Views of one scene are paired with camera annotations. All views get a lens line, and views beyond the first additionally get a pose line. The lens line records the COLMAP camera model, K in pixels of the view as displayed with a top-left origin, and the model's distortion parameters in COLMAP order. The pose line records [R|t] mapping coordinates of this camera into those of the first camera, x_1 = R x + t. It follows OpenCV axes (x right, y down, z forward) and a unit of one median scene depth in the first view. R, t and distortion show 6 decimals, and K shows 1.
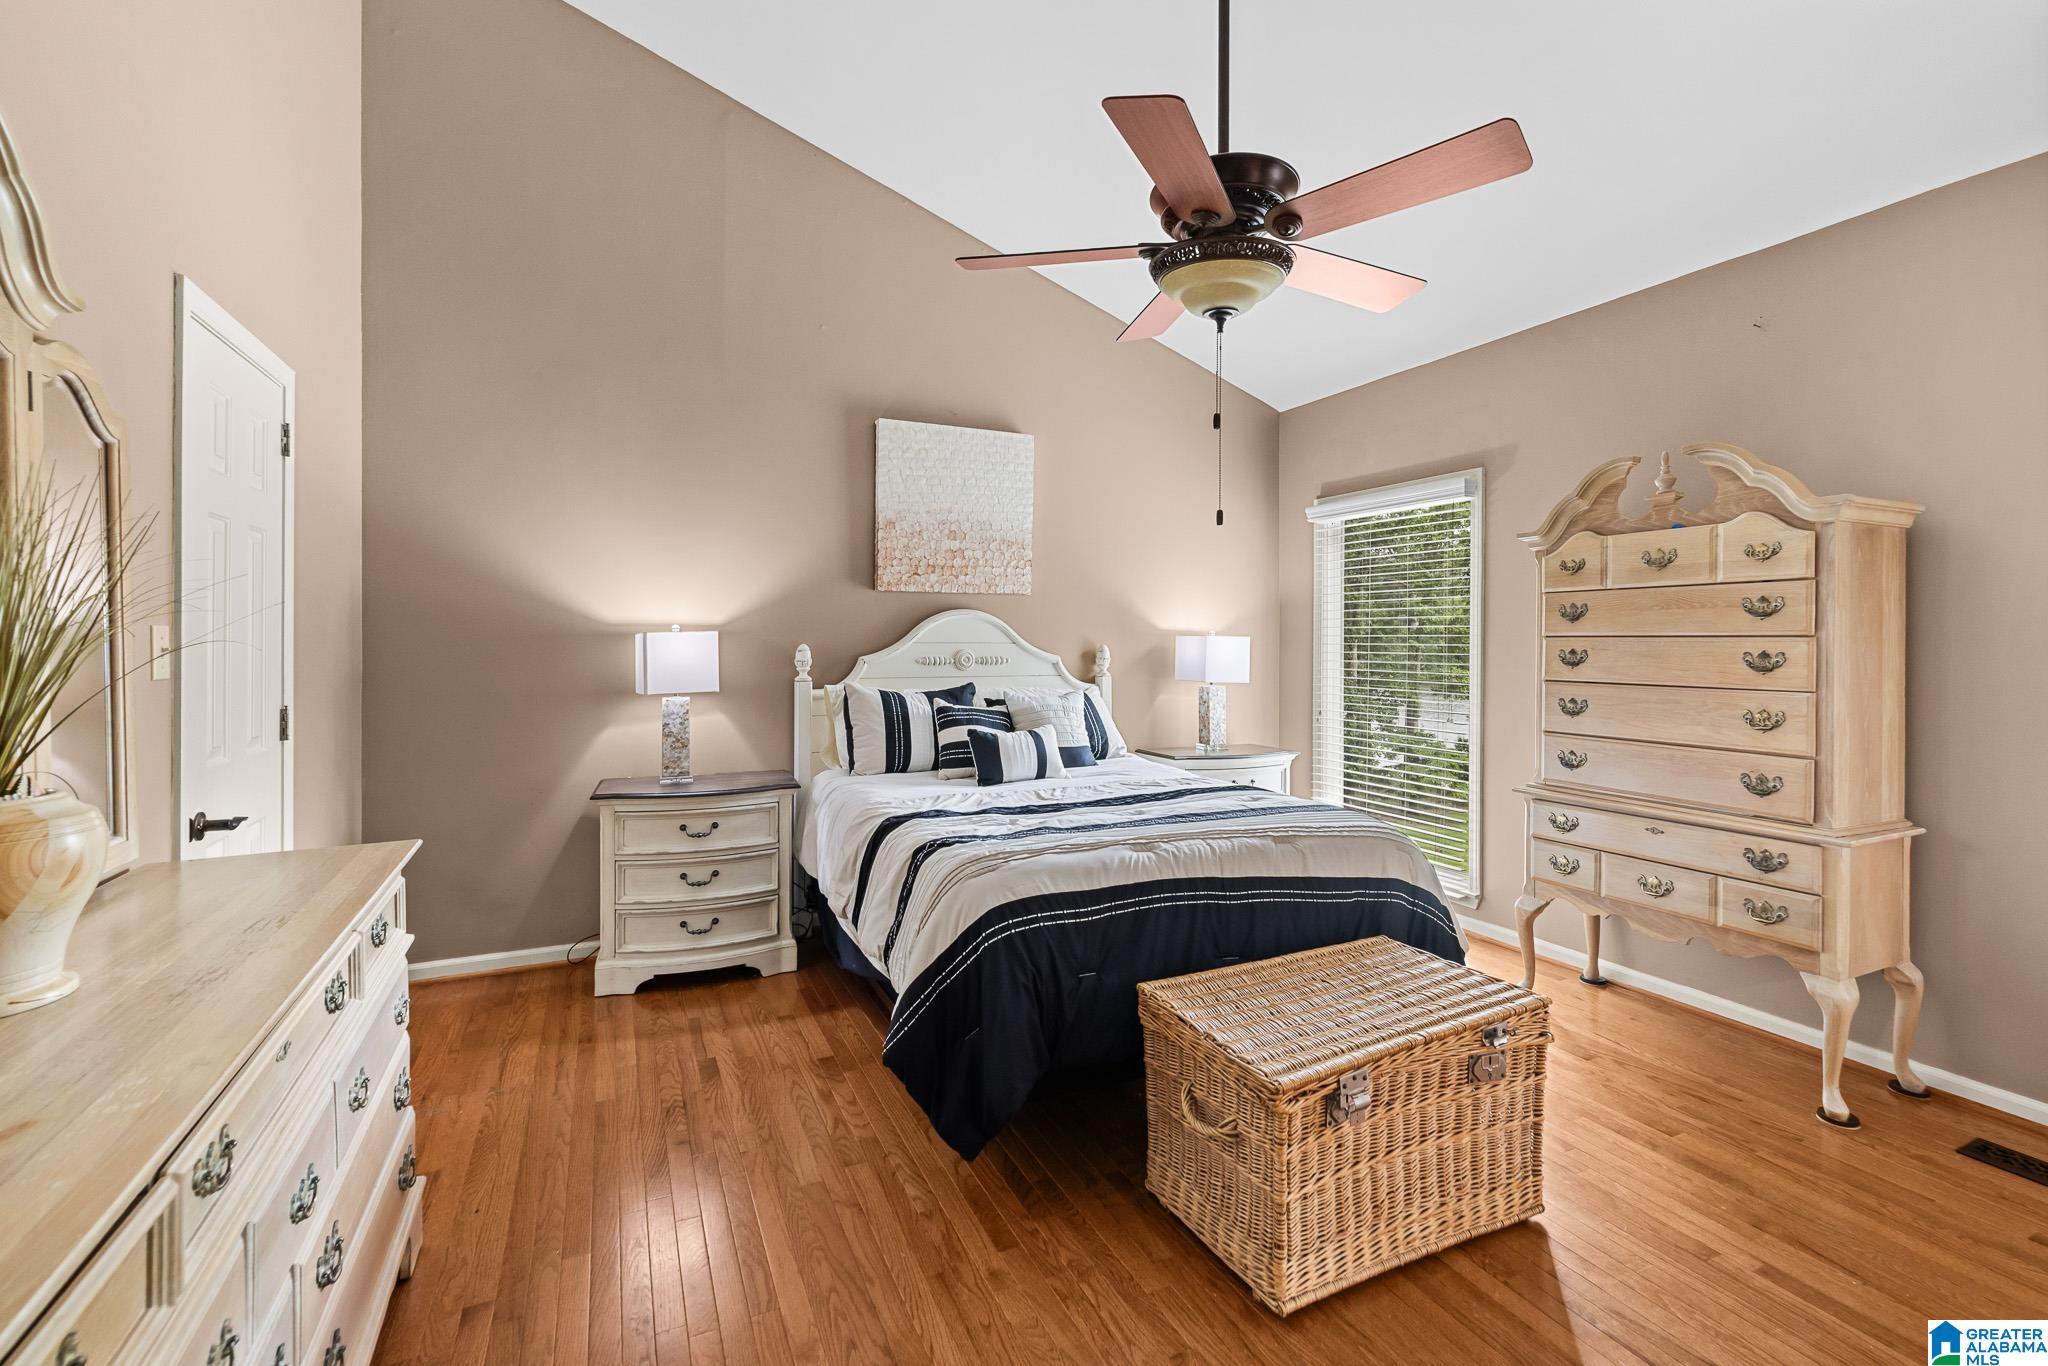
lens RADIAL K [[884.0, 0, 1014.7], [0, 884.0, 647.7], [0, 0, 1]] dist [0.003080, 0.001201]
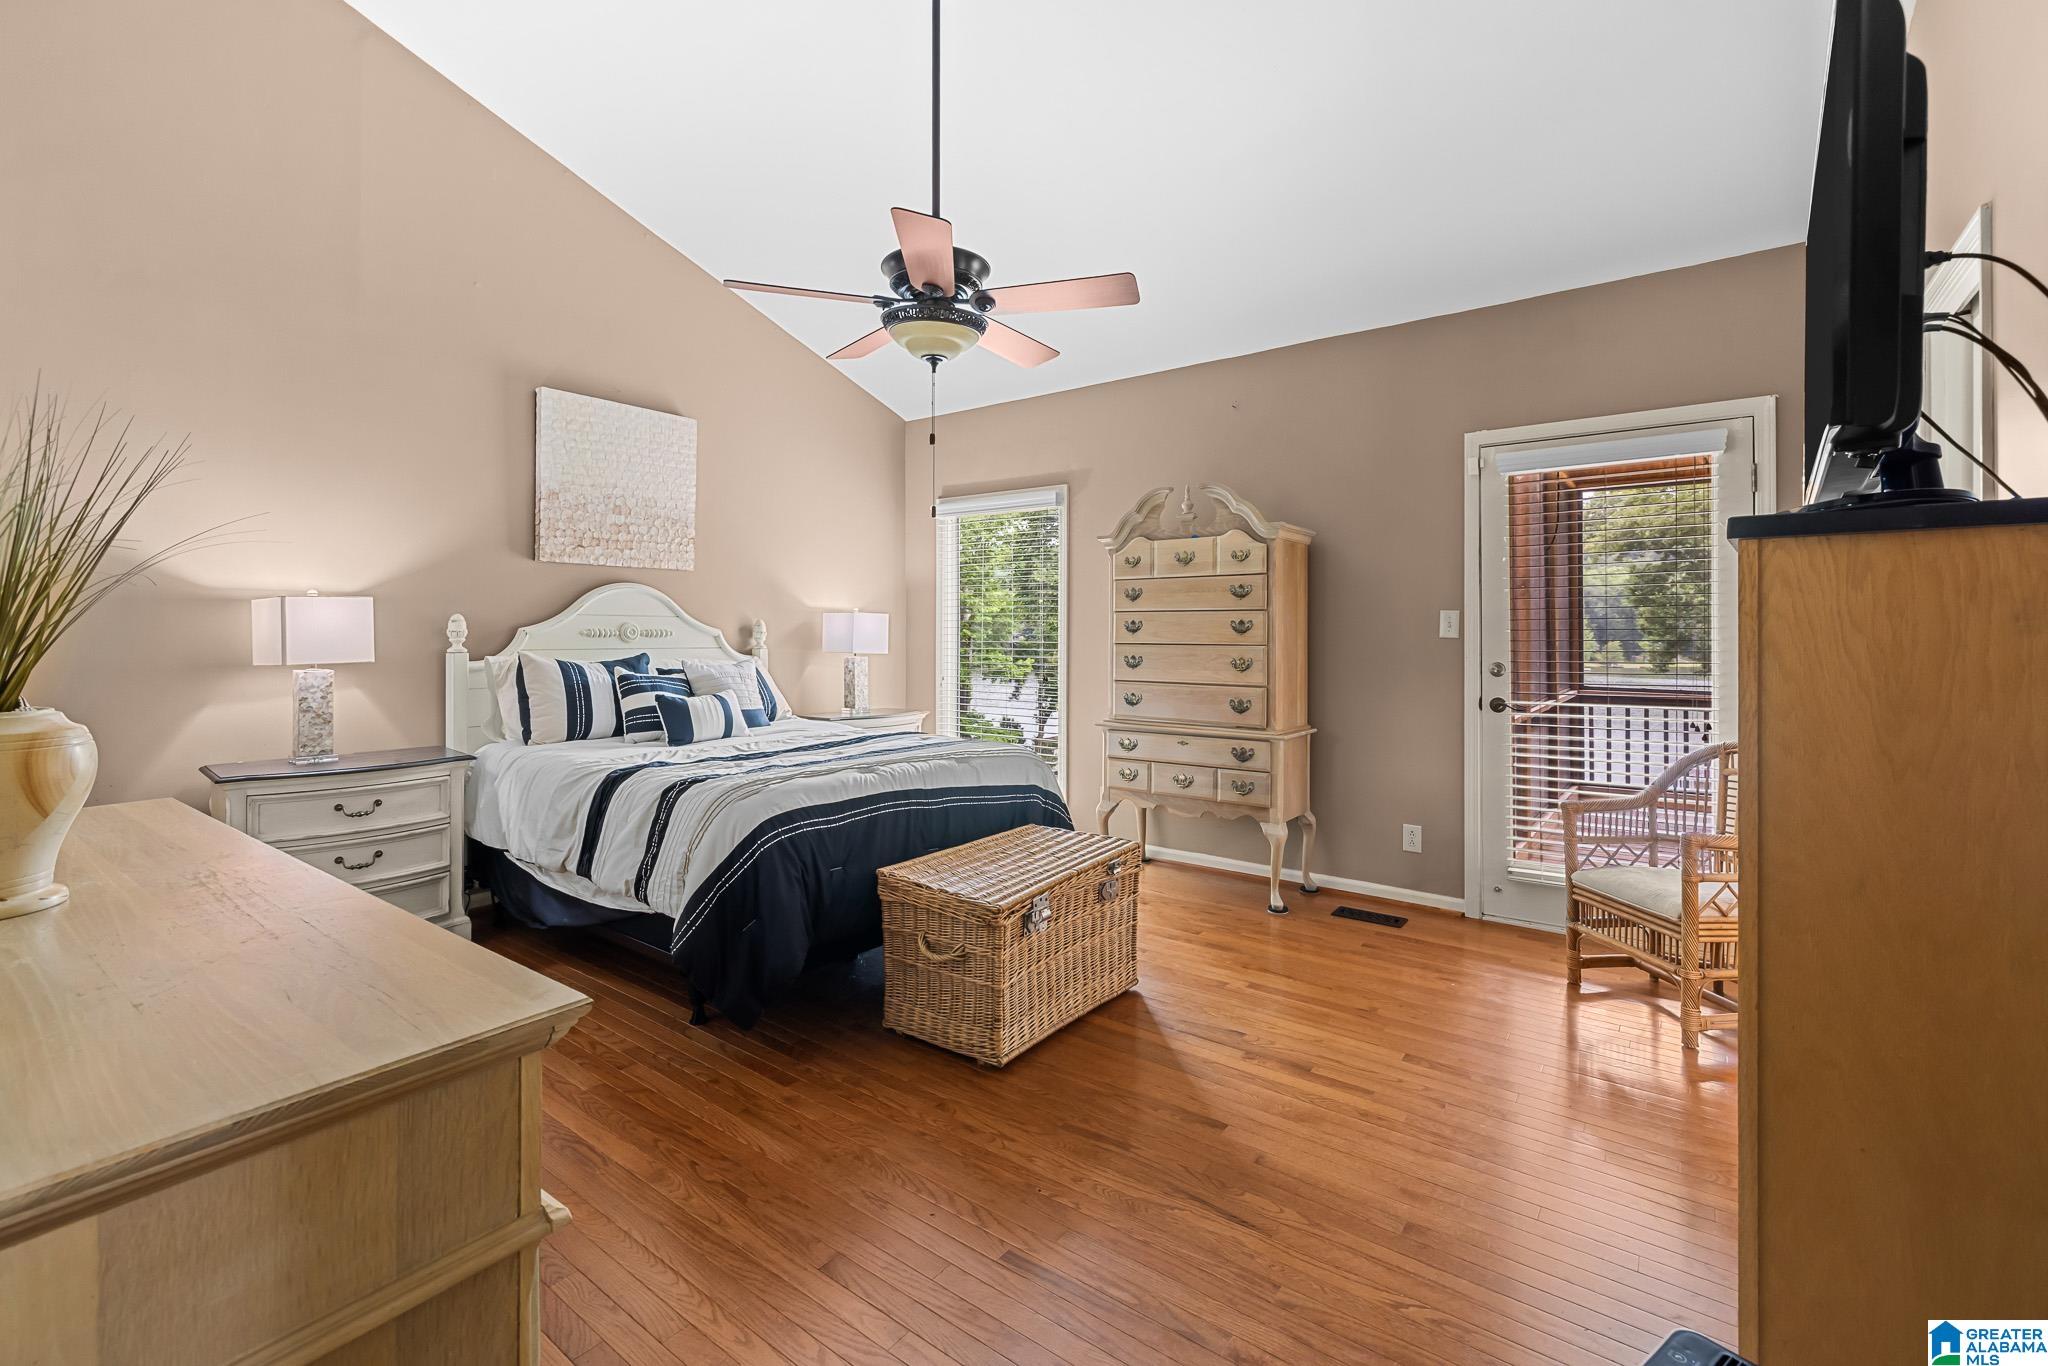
lens RADIAL K [[882.2, 0, 1018.5], [0, 882.2, 632.8], [0, 0, 1]] dist [-0.000696, 0.000282]
pose [[0.885960, -0.000145, 0.463762, -0.213102], [0.002286, 0.999989, -0.004054, 0.031627], [-0.463757, 0.004652, 0.885950, -0.183977]]
